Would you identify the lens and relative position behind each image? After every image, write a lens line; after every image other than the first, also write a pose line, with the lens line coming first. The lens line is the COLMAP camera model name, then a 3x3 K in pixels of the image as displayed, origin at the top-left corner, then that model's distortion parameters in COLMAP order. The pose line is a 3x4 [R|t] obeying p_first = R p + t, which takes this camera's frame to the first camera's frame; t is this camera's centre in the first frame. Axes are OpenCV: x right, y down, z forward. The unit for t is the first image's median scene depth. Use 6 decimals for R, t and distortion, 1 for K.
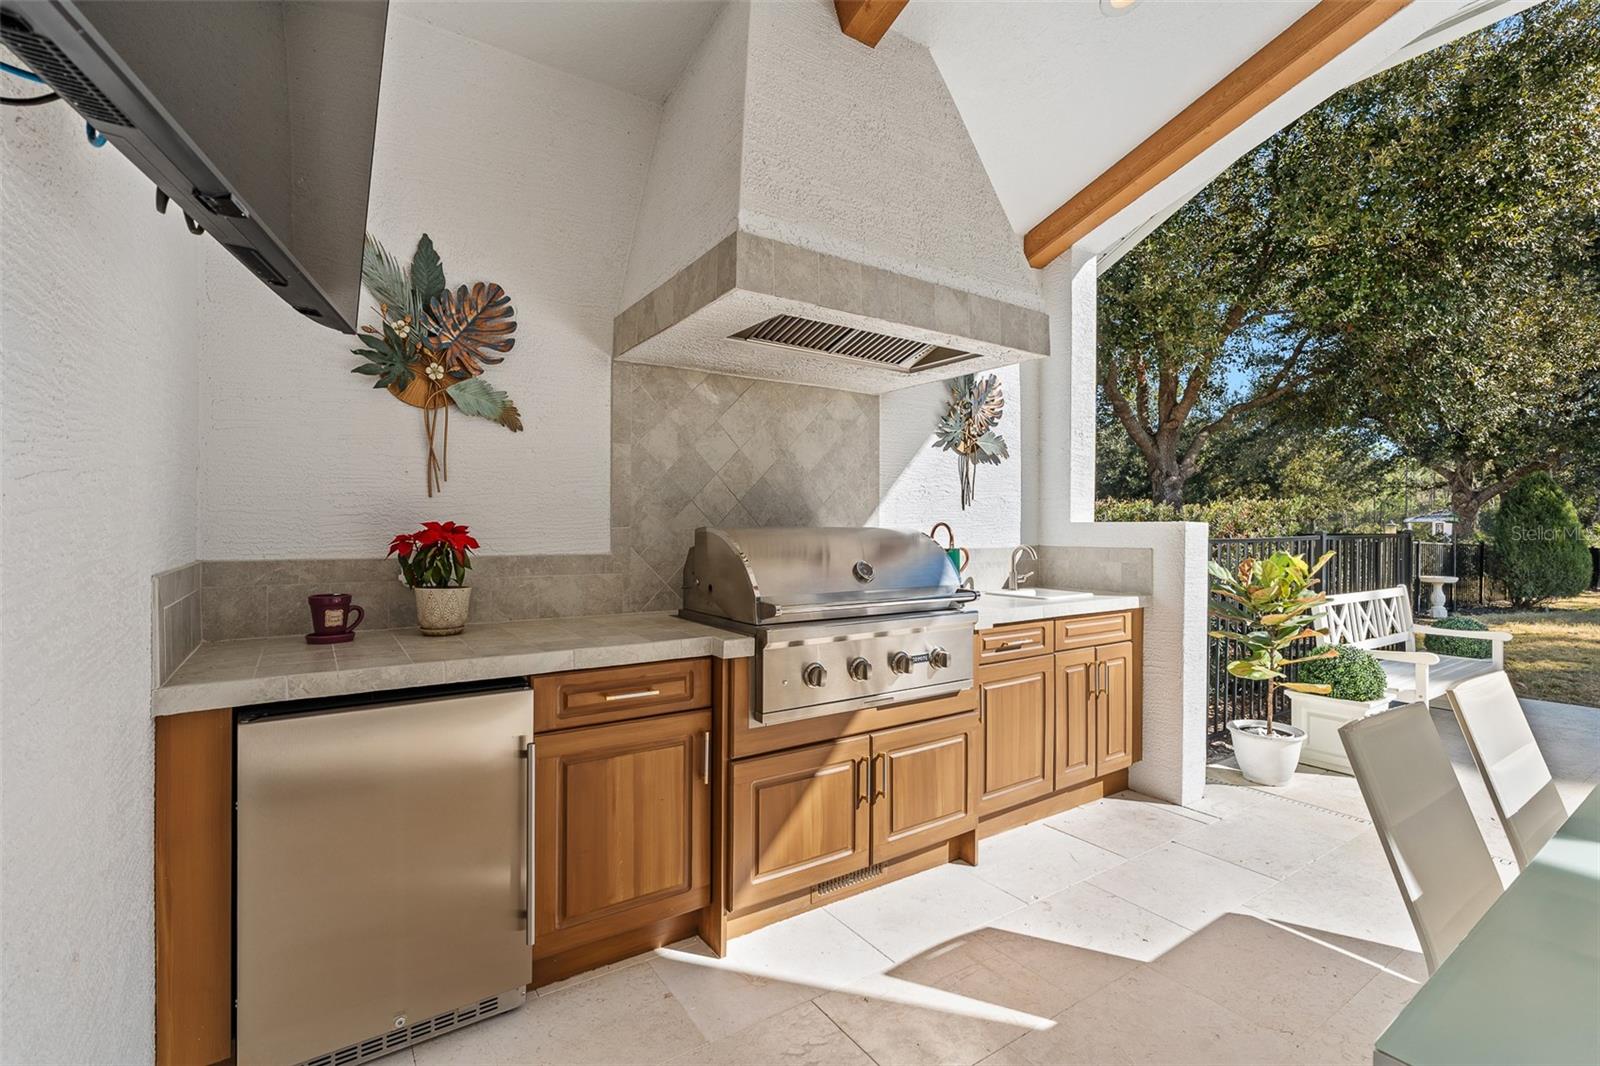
lens RADIAL K [[728.8, 0, 800.0], [0, 728.8, 533.0], [0, 0, 1]] dist [0.000690, 0.000224]
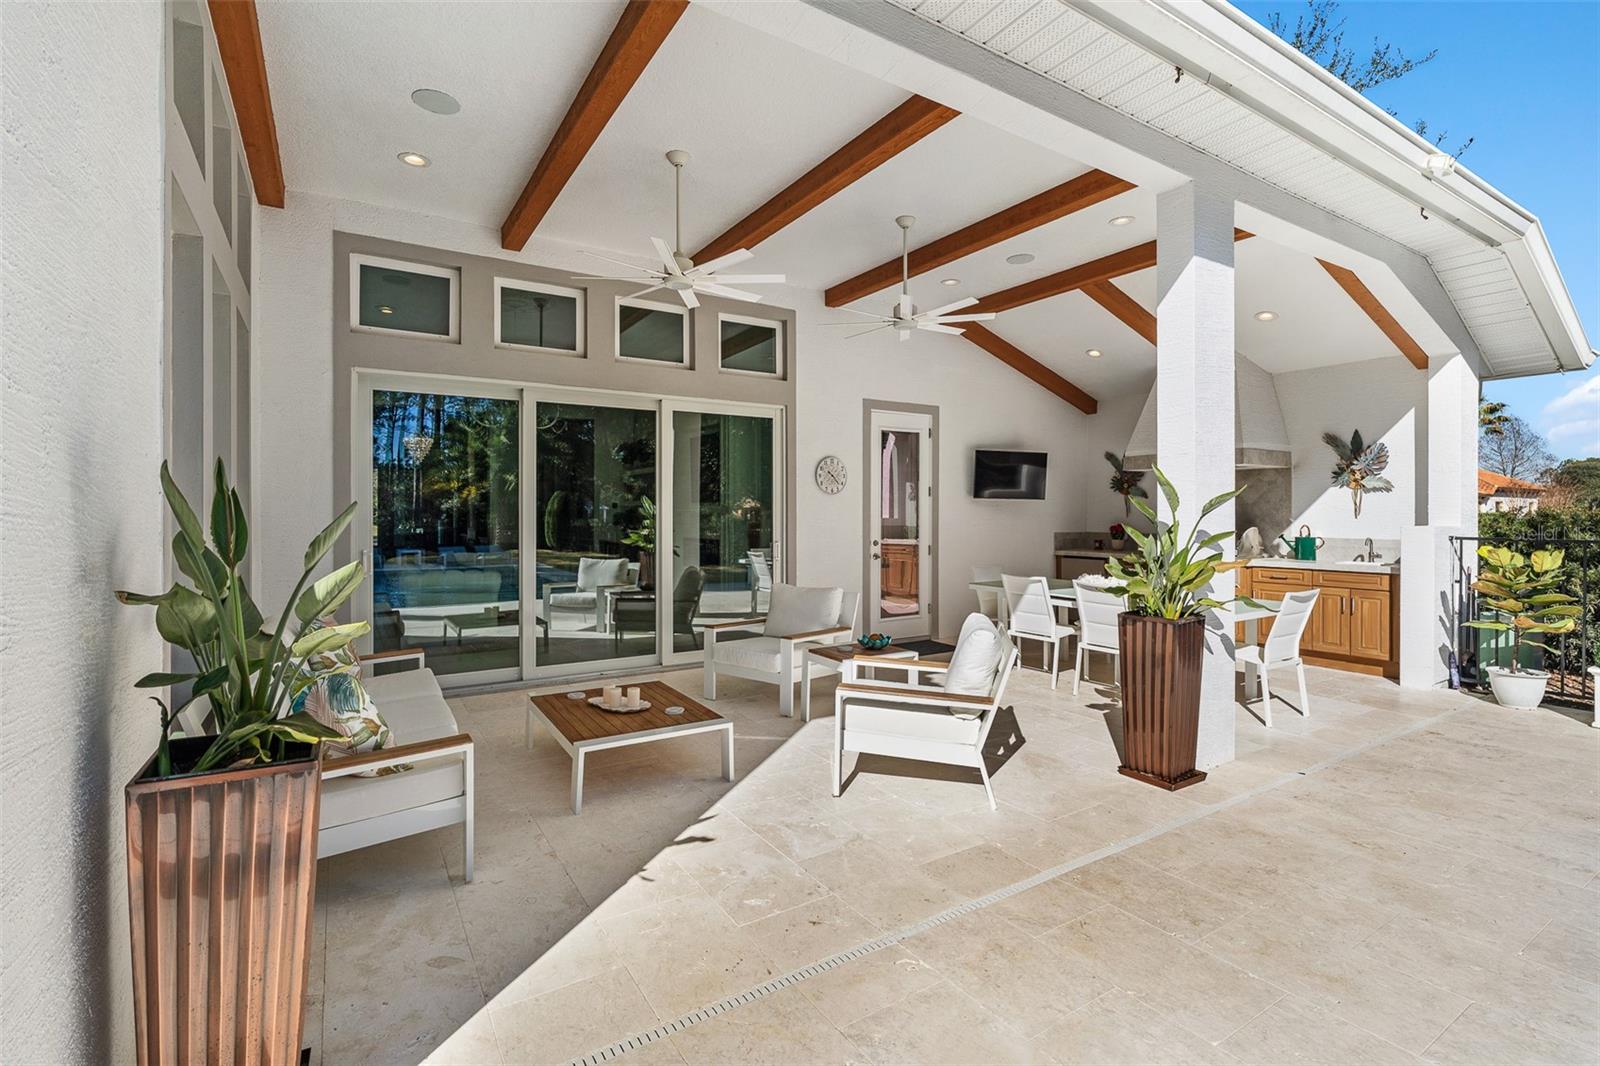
lens RADIAL K [[728.8, 0, 800.0], [0, 728.8, 533.0], [0, 0, 1]] dist [0.000690, 0.000224]
pose [[-0.023216, 0.024372, -0.999433, 2.482755], [-0.005653, 0.999684, 0.024509, -0.037311], [0.999714, 0.006219, -0.023071, -0.456476]]
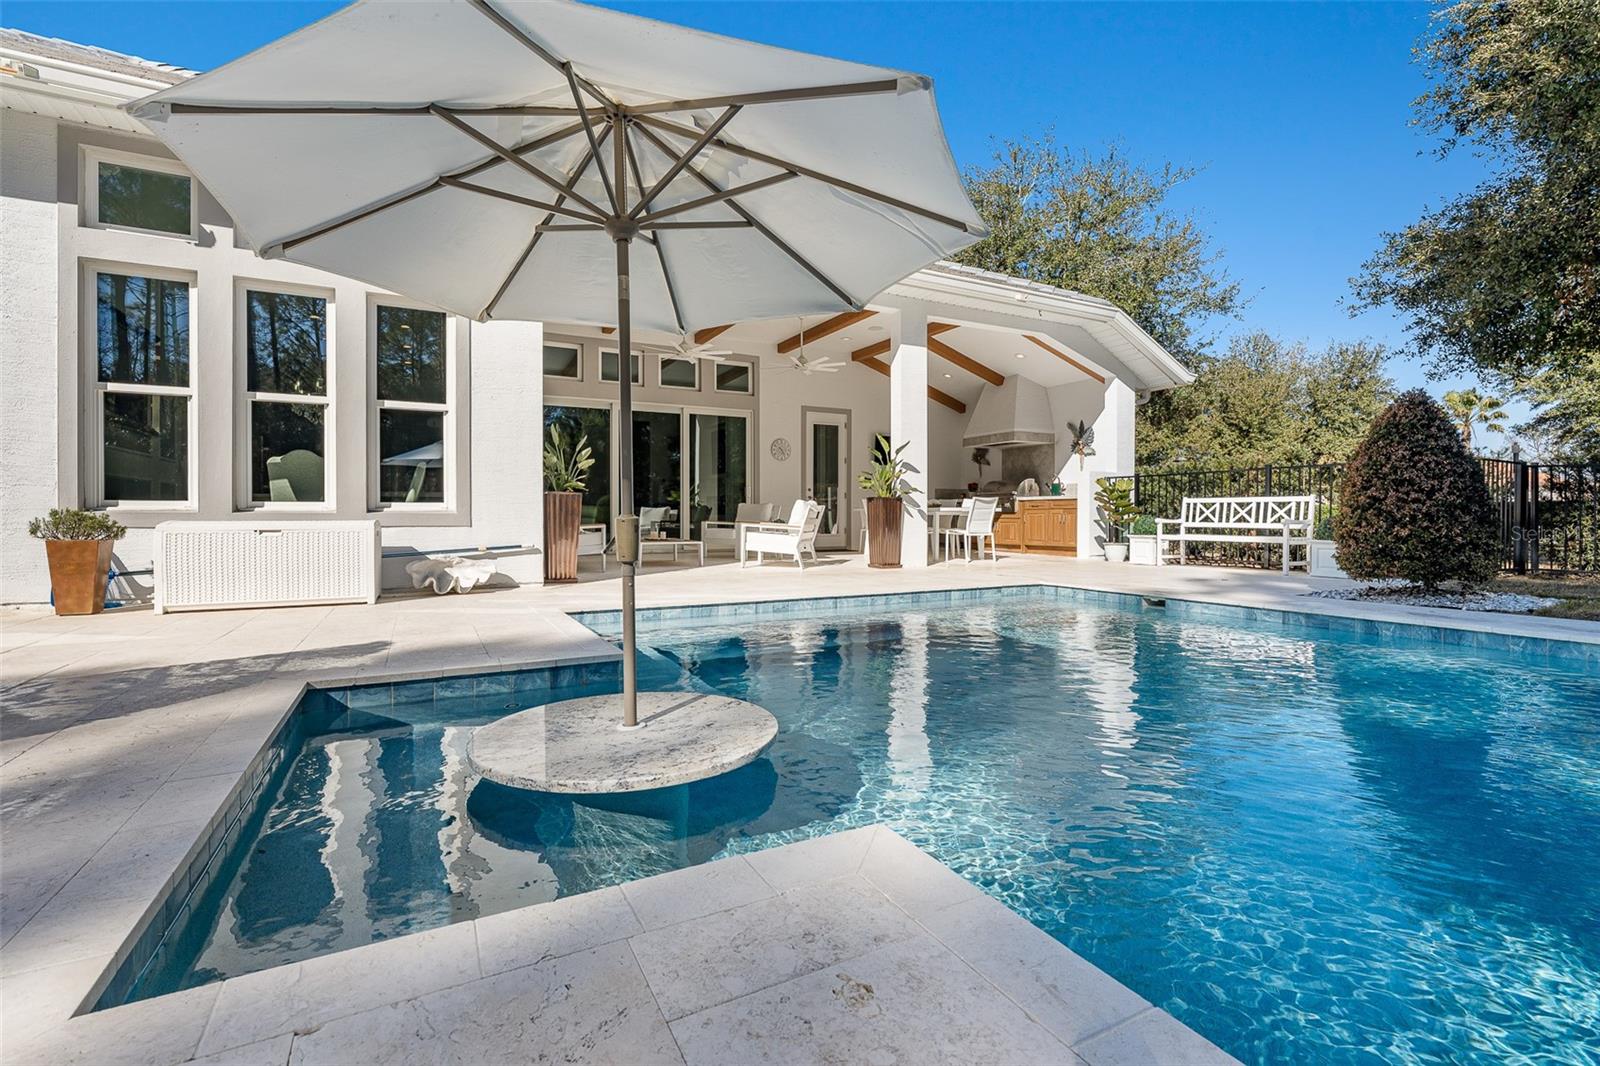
lens RADIAL K [[728.8, 0, 800.0], [0, 728.8, 533.0], [0, 0, 1]] dist [0.000690, 0.000224]
pose [[-0.100612, 0.017999, -0.994763, 4.155419], [-0.005107, 0.999814, 0.018607, 0.217591], [0.994913, 0.006952, -0.100501, 0.090671]]
